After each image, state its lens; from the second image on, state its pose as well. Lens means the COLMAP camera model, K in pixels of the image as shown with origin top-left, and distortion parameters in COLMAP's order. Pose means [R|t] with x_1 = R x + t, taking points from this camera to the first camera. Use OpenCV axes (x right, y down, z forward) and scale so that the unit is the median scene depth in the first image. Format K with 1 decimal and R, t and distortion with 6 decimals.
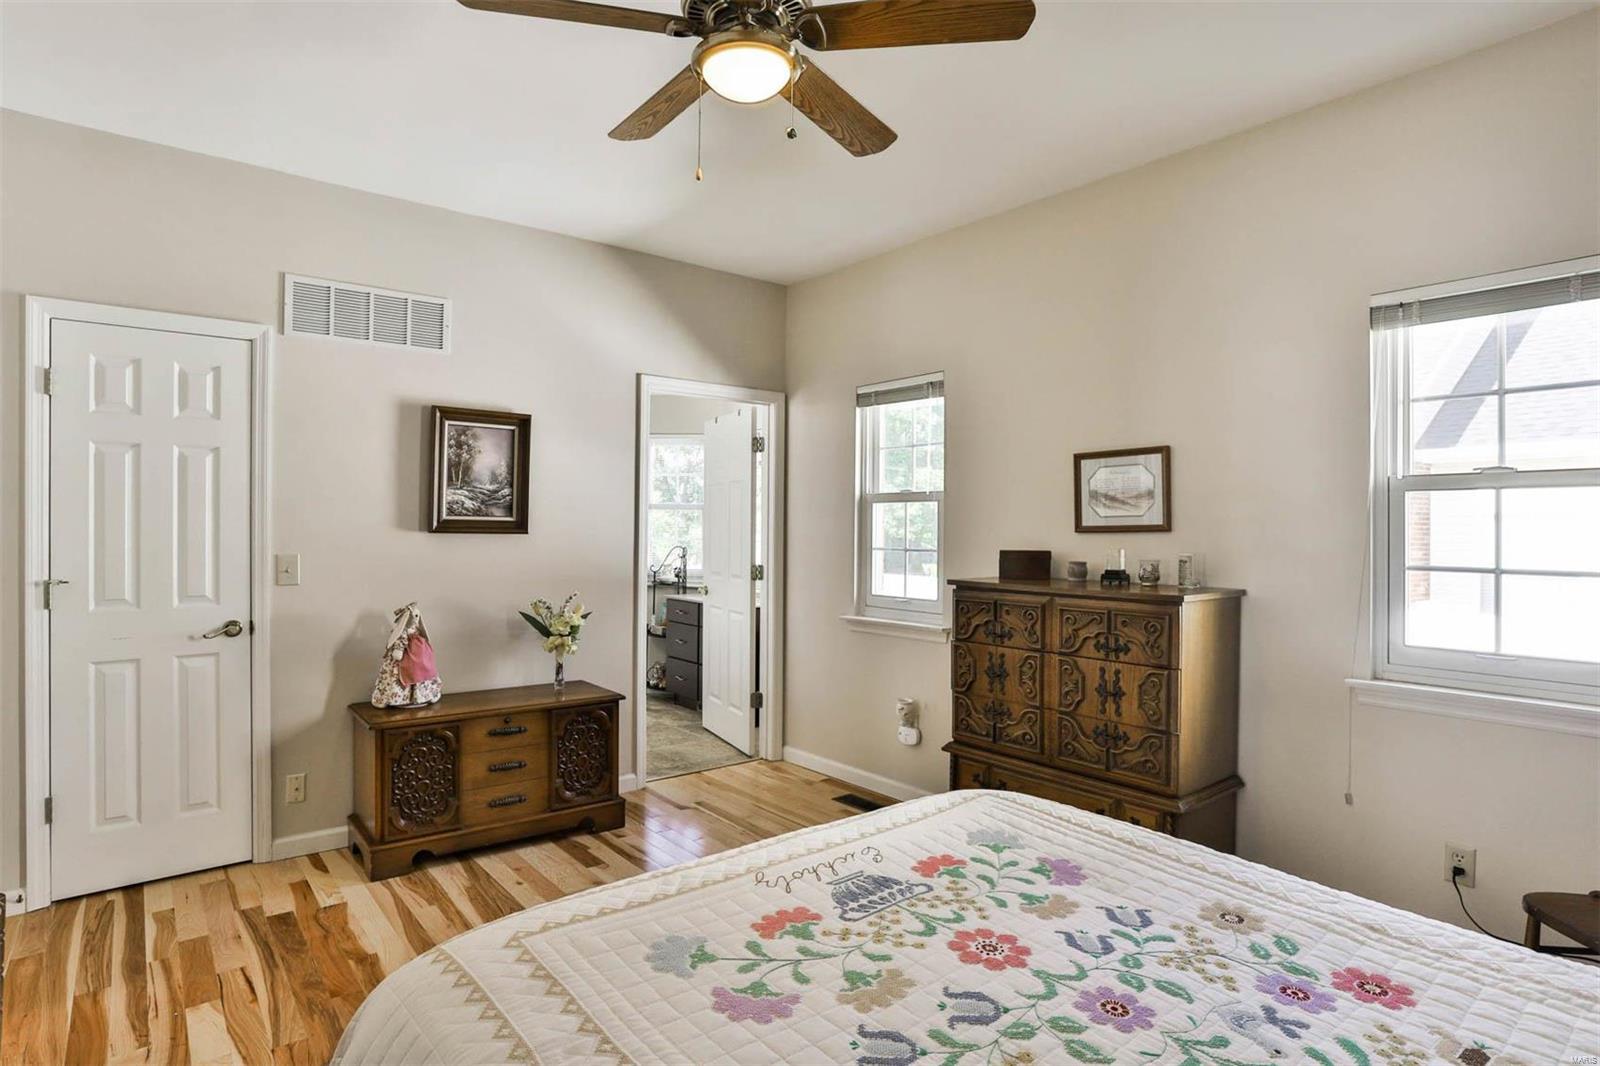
lens RADIAL K [[877.0, 0, 771.0], [0, 877.0, 517.2], [0, 0, 1]] dist [-0.071136, 0.041750]
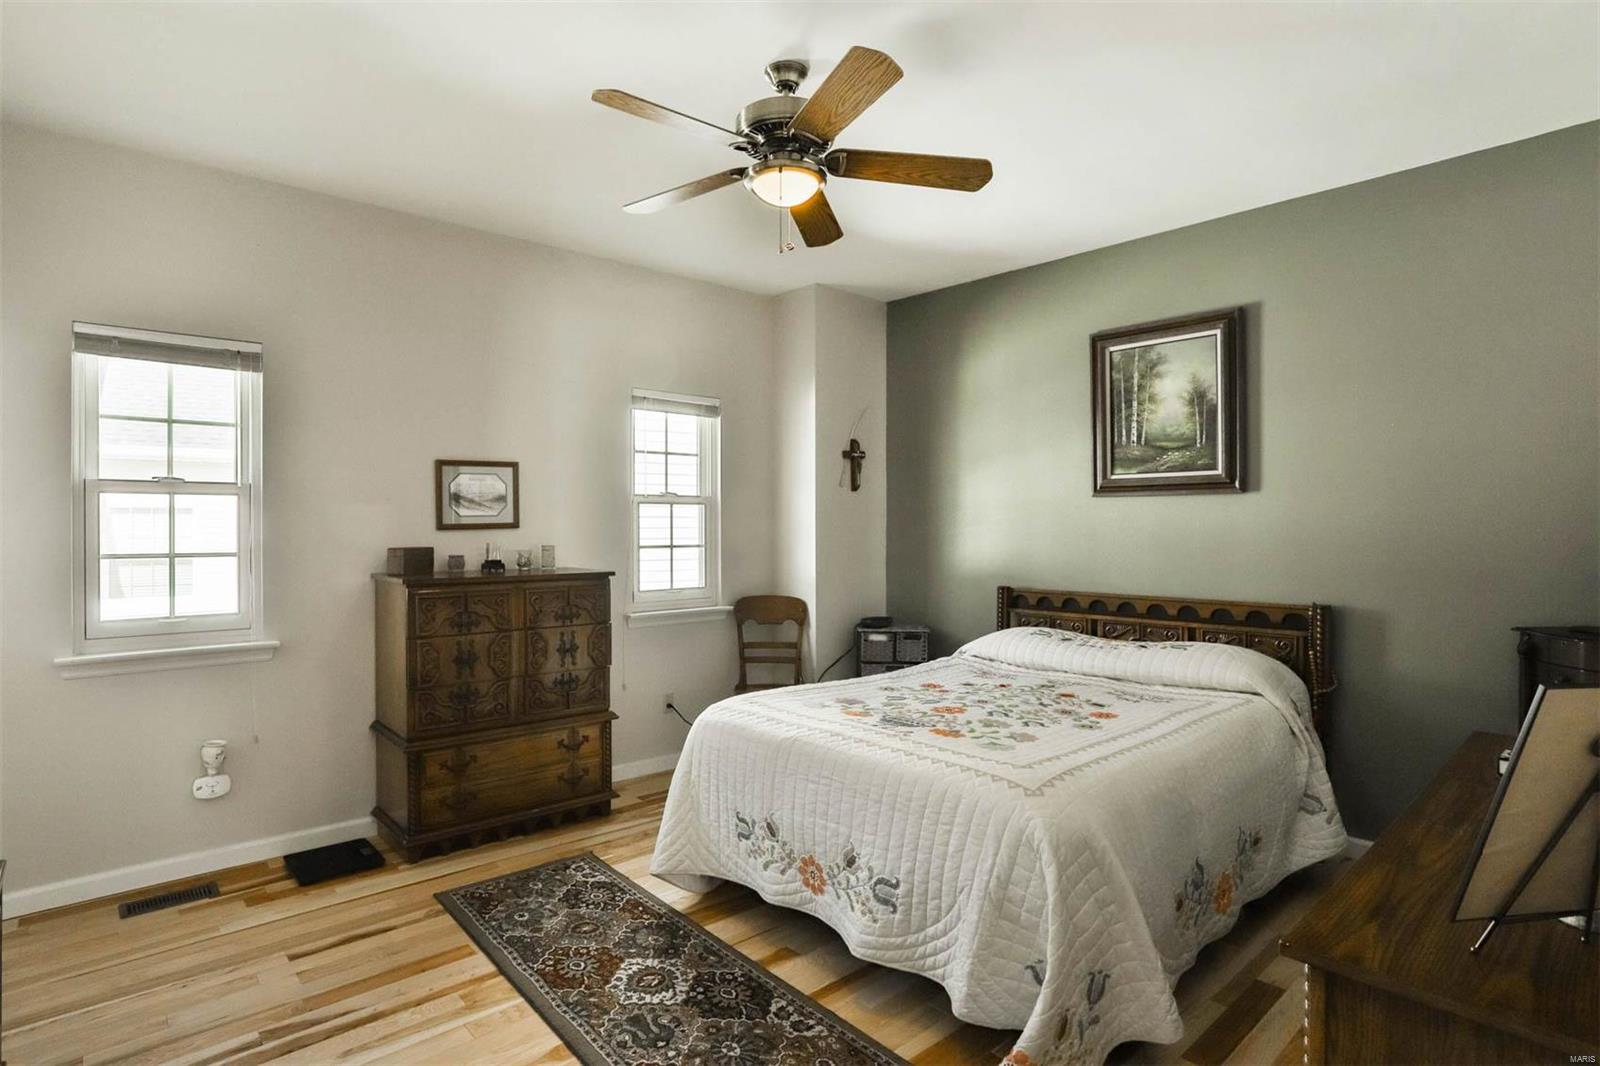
lens RADIAL K [[855.4, 0, 778.6], [0, 855.4, 530.3], [0, 0, 1]] dist [-0.070853, 0.038323]
pose [[-0.087535, -0.006238, 0.996142, -0.814793], [-0.004044, 0.999974, 0.005907, 0.010253], [-0.996153, -0.003511, -0.087558, 0.695294]]
